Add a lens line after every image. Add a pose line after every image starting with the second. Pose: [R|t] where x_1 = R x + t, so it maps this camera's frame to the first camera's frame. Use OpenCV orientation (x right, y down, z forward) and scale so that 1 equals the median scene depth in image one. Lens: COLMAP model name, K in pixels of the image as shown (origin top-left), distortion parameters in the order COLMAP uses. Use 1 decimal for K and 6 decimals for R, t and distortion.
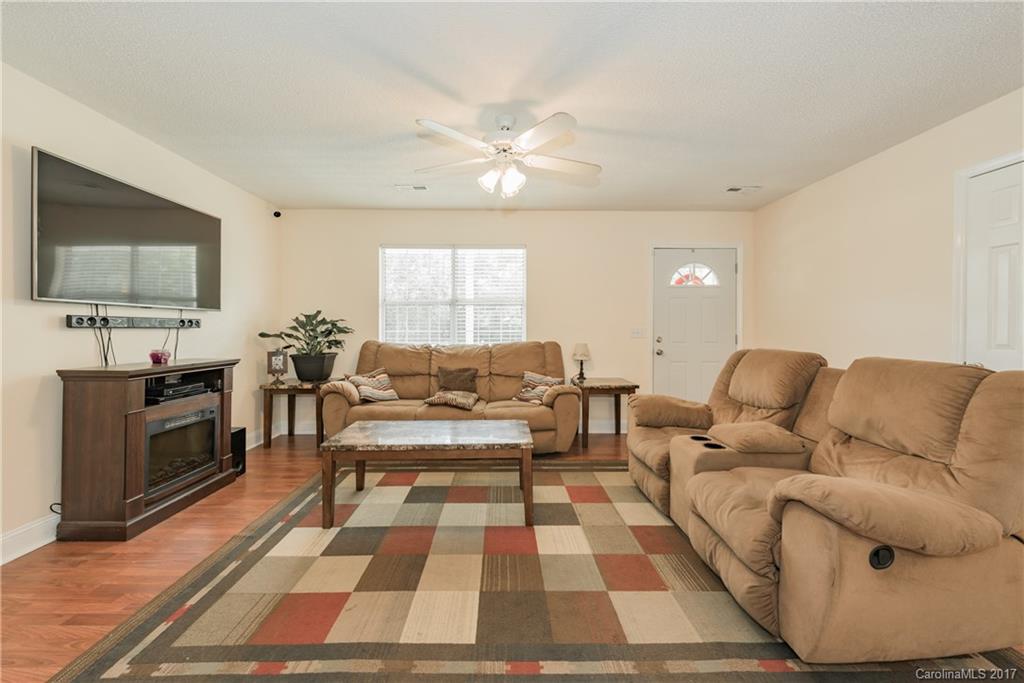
lens RADIAL K [[407.8, 0, 508.5], [0, 407.8, 331.2], [0, 0, 1]] dist [0.007349, -0.000171]
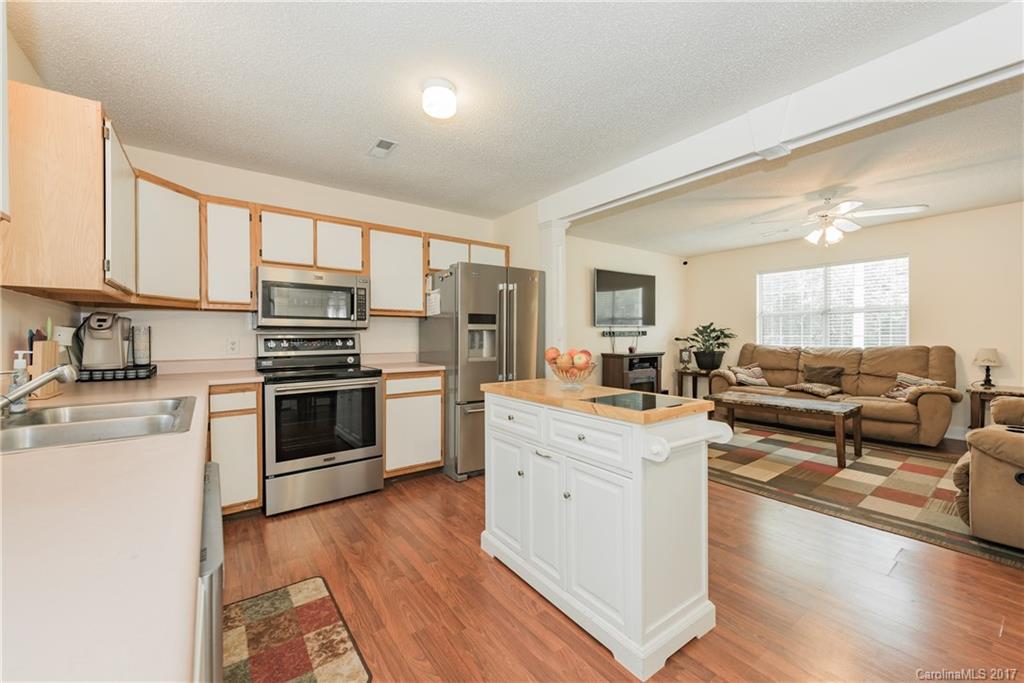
lens RADIAL K [[404.3, 0, 509.1], [0, 404.3, 336.6], [0, 0, 1]] dist [0.001515, -0.000160]
pose [[0.588473, -0.002993, -0.808511, 0.339856], [0.007608, 0.999969, 0.001836, -0.009391], [0.808481, -0.007231, 0.588478, -0.539738]]
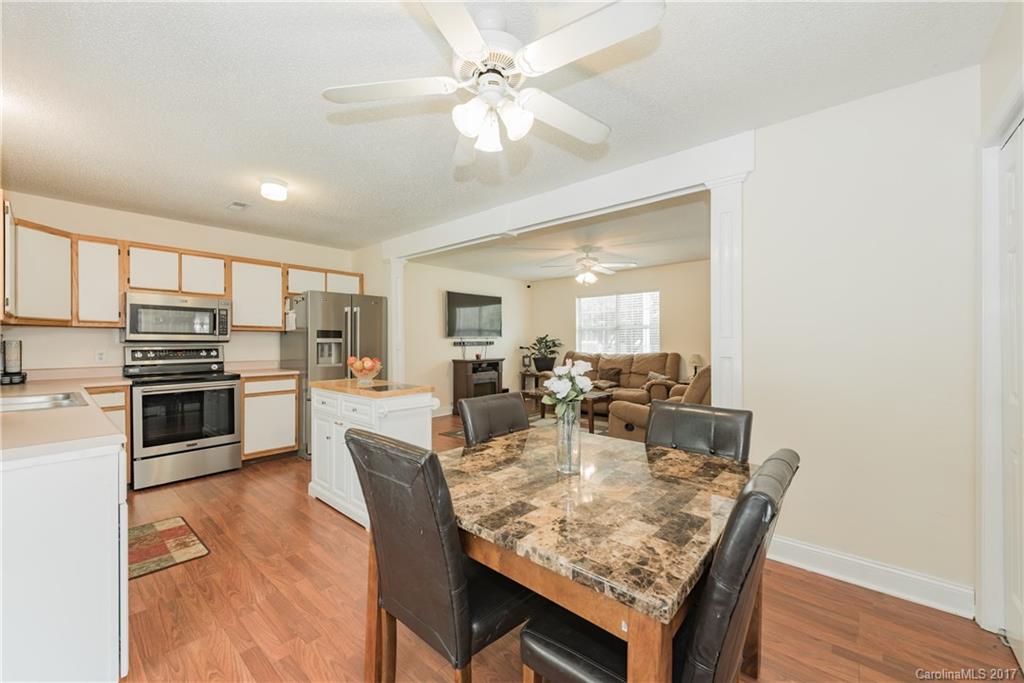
lens RADIAL K [[401.0, 0, 516.5], [0, 401.0, 342.0], [0, 0, 1]] dist [-0.007924, -0.000255]
pose [[0.760063, -0.003775, -0.649839, 0.739285], [0.005971, 0.999981, 0.001175, -0.023028], [0.649822, -0.004773, 0.760071, -0.586677]]
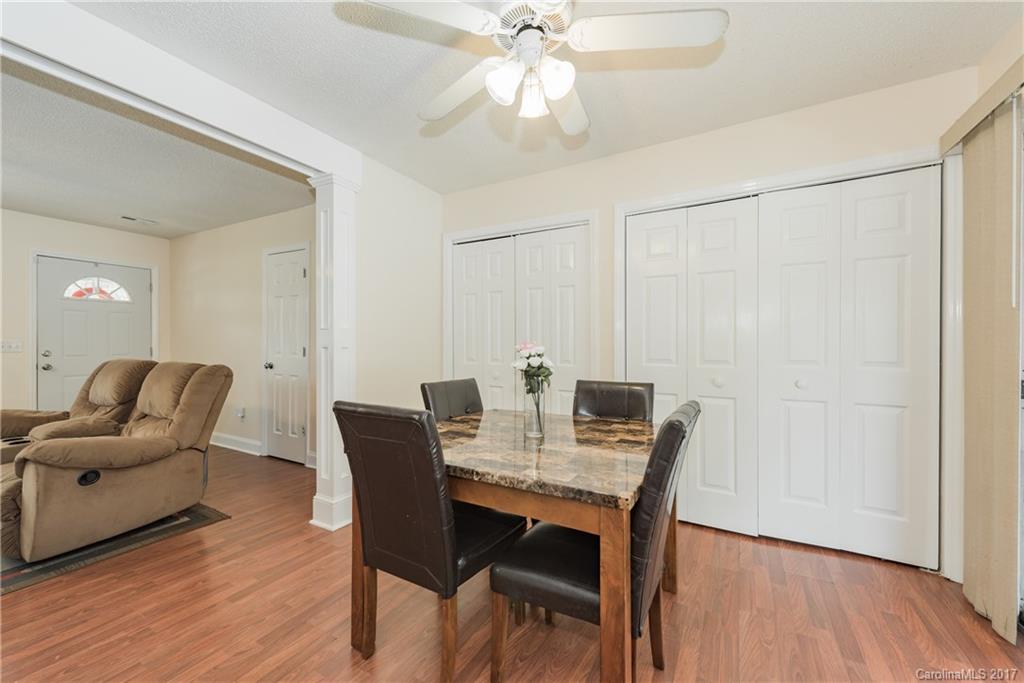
lens RADIAL K [[405.8, 0, 503.1], [0, 405.8, 341.7], [0, 0, 1]] dist [0.003310, 0.000165]
pose [[0.501277, 0.000997, 0.865286, 0.104032], [0.002180, 0.999995, -0.002415, -0.002922], [-0.865284, 0.003098, 0.501272, -0.460533]]
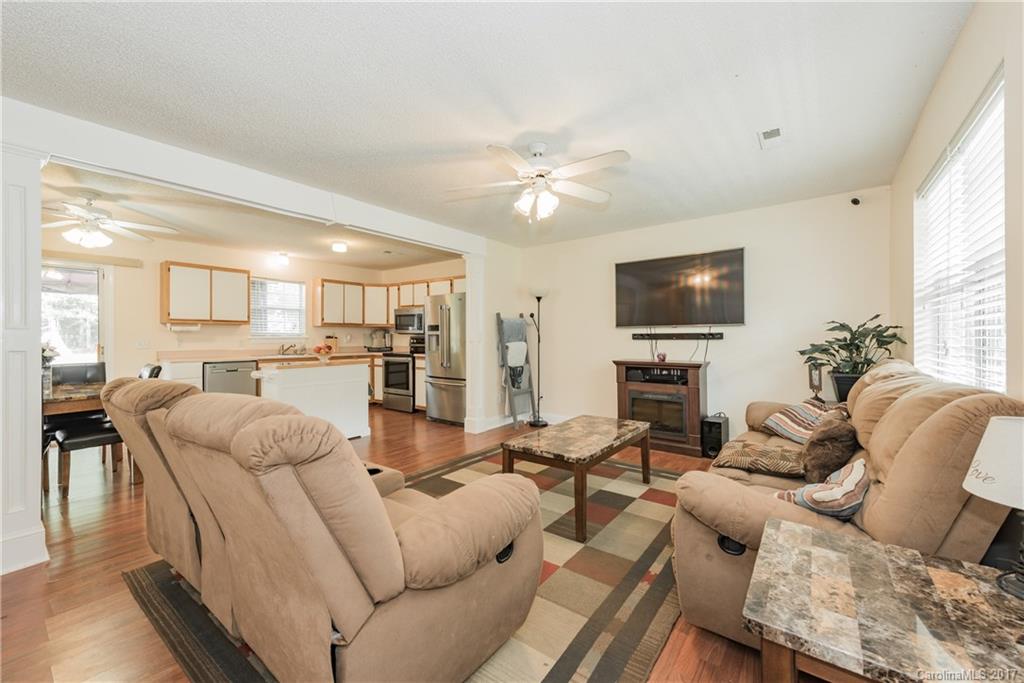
lens RADIAL K [[404.3, 0, 509.1], [0, 404.3, 336.6], [0, 0, 1]] dist [0.001515, -0.000160]
pose [[-0.618414, 0.001330, -0.785852, 0.591155], [0.001774, 0.999998, 0.000296, -0.015604], [0.785851, -0.001211, -0.618415, 1.085596]]
